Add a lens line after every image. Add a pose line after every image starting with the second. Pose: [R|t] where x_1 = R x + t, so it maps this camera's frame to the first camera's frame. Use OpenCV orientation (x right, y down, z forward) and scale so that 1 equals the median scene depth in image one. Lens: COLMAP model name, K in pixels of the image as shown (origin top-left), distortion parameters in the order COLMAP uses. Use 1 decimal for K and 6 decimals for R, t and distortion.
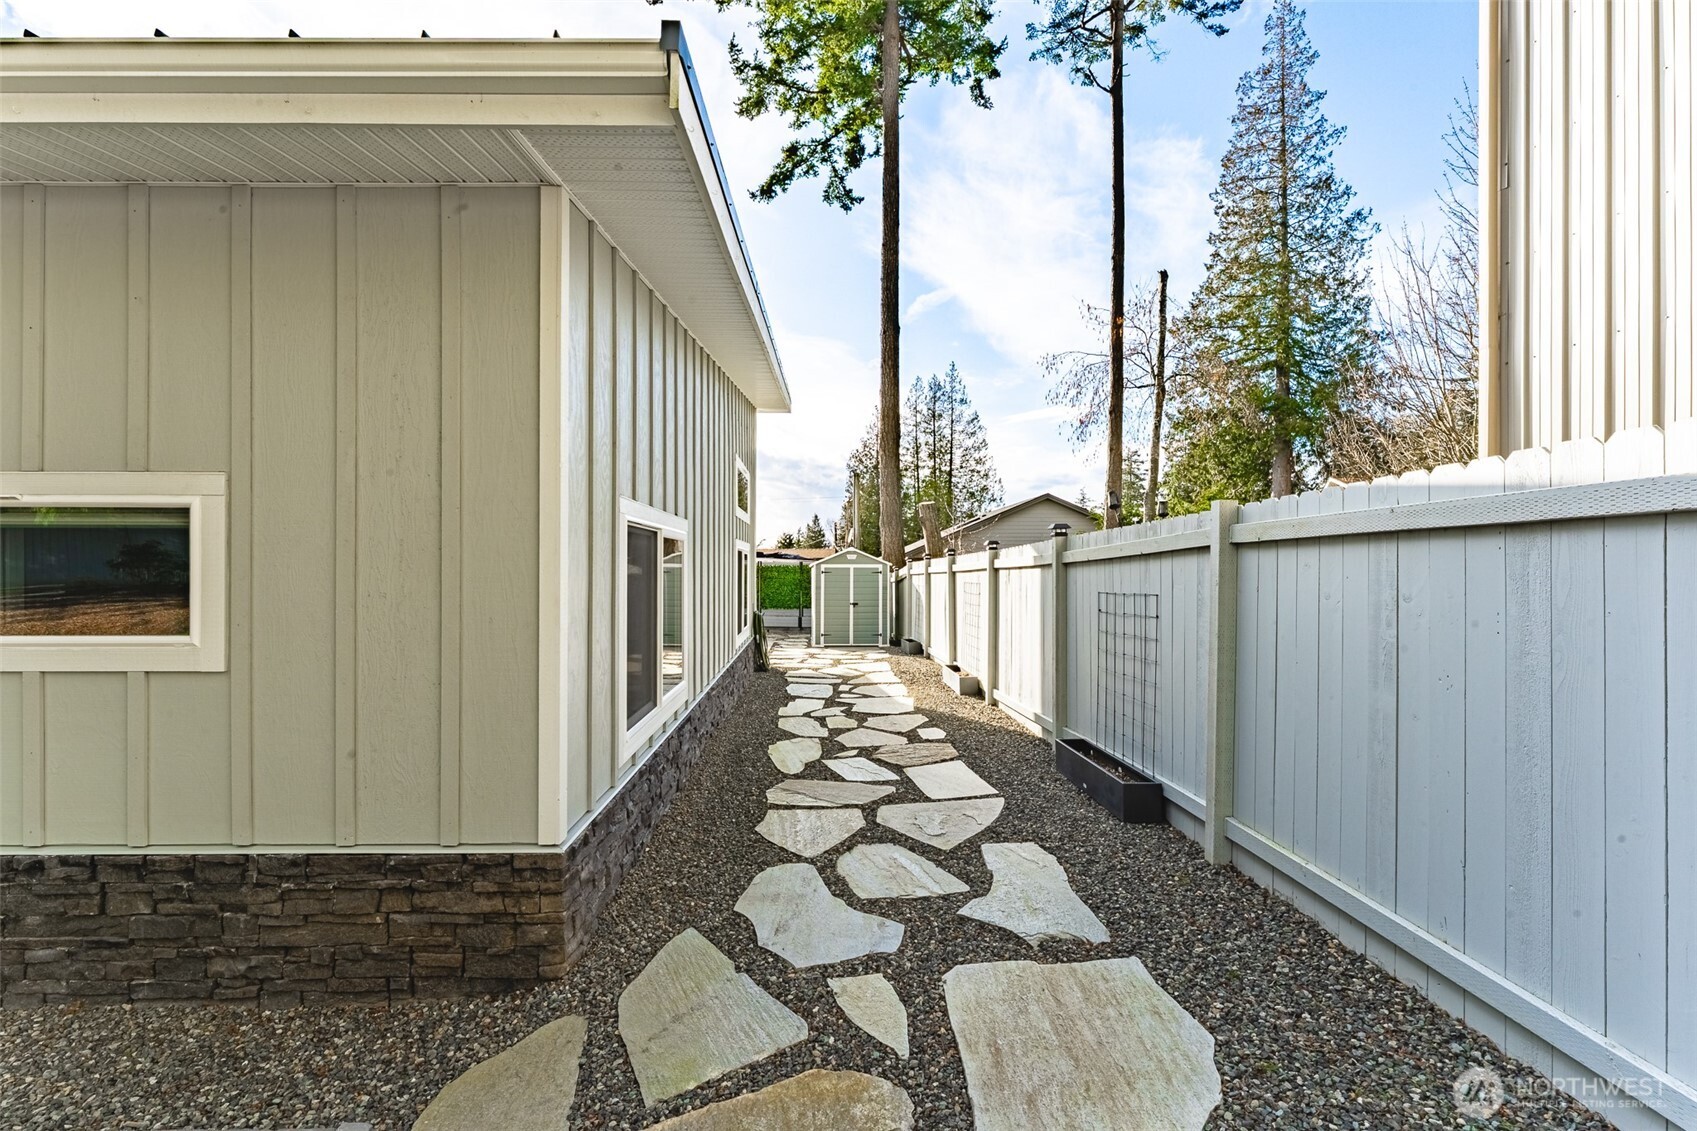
lens RADIAL K [[730.2, 0, 848.5], [0, 730.2, 570.3], [0, 0, 1]] dist [-0.003585, -0.000268]
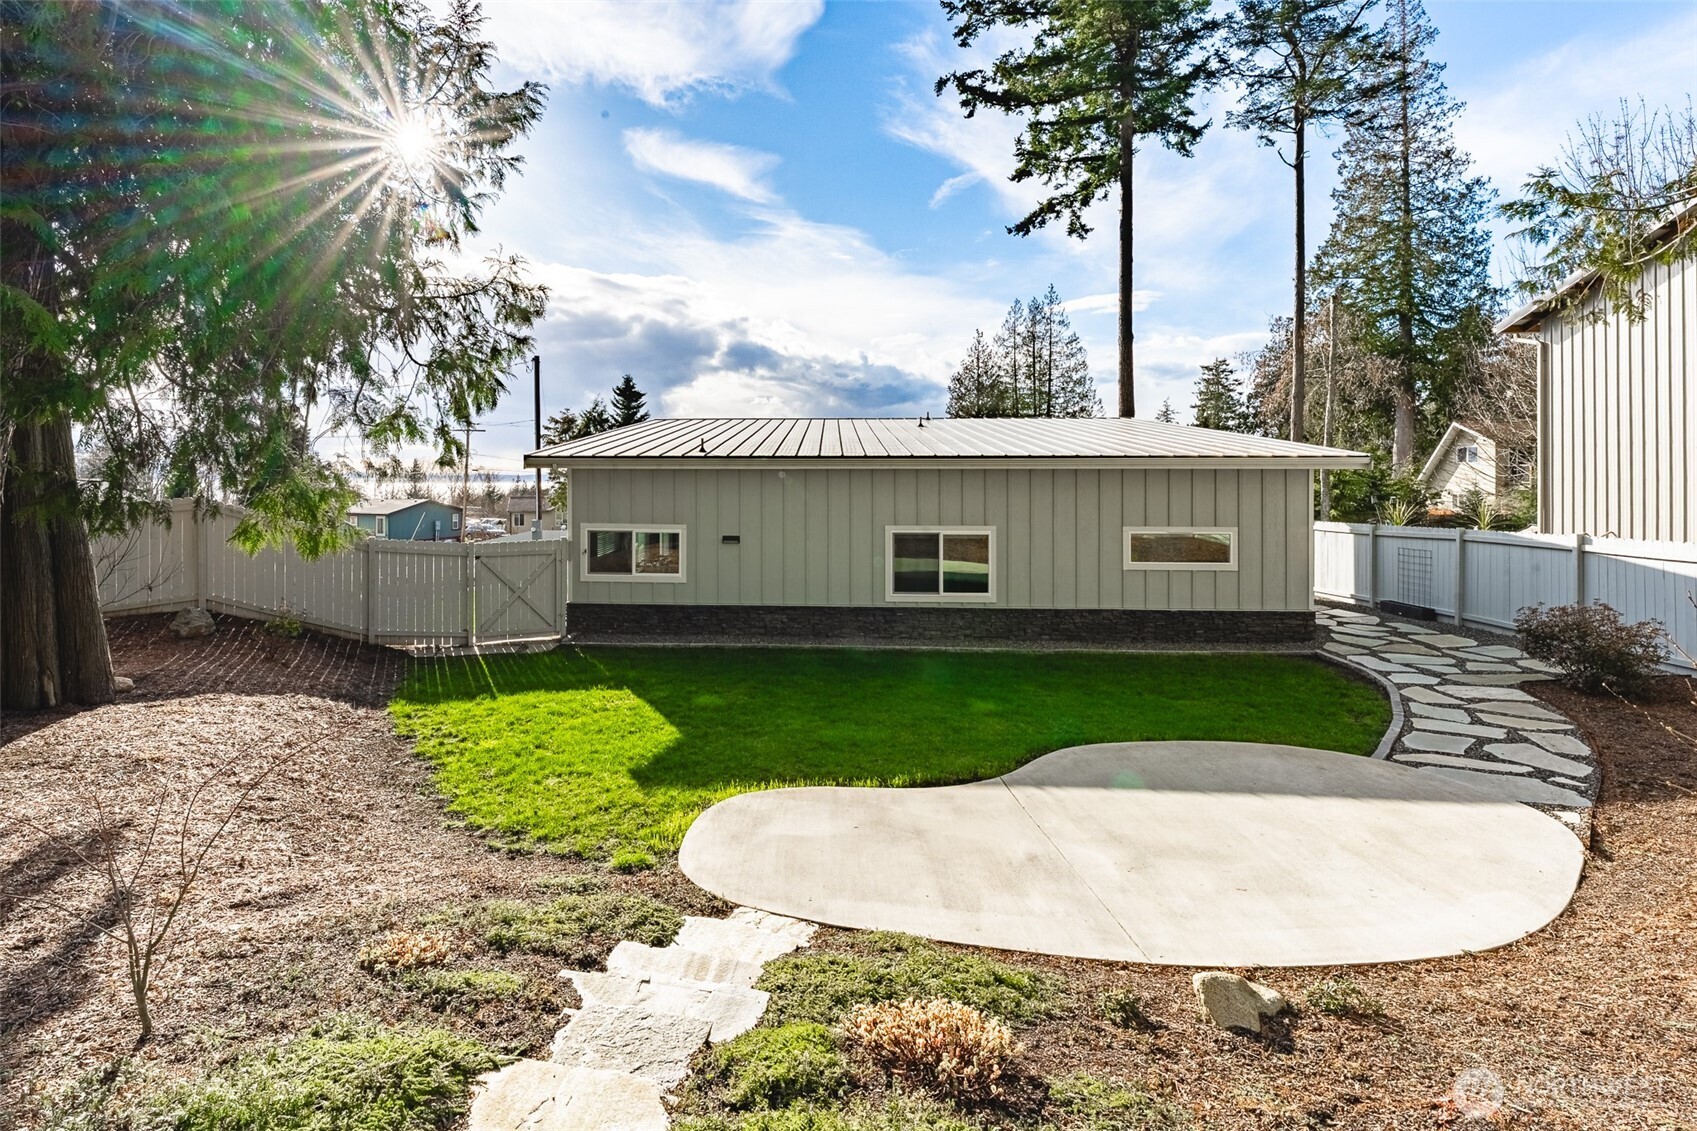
lens RADIAL K [[838.3, 0, 806.6], [0, 838.3, 468.5], [0, 0, 1]] dist [-0.001821, 0.002087]
pose [[0.998209, 0.001662, -0.059795, -0.236396], [-0.002440, 0.999913, -0.012937, -0.030883], [0.059768, 0.013059, 0.998127, -0.320809]]
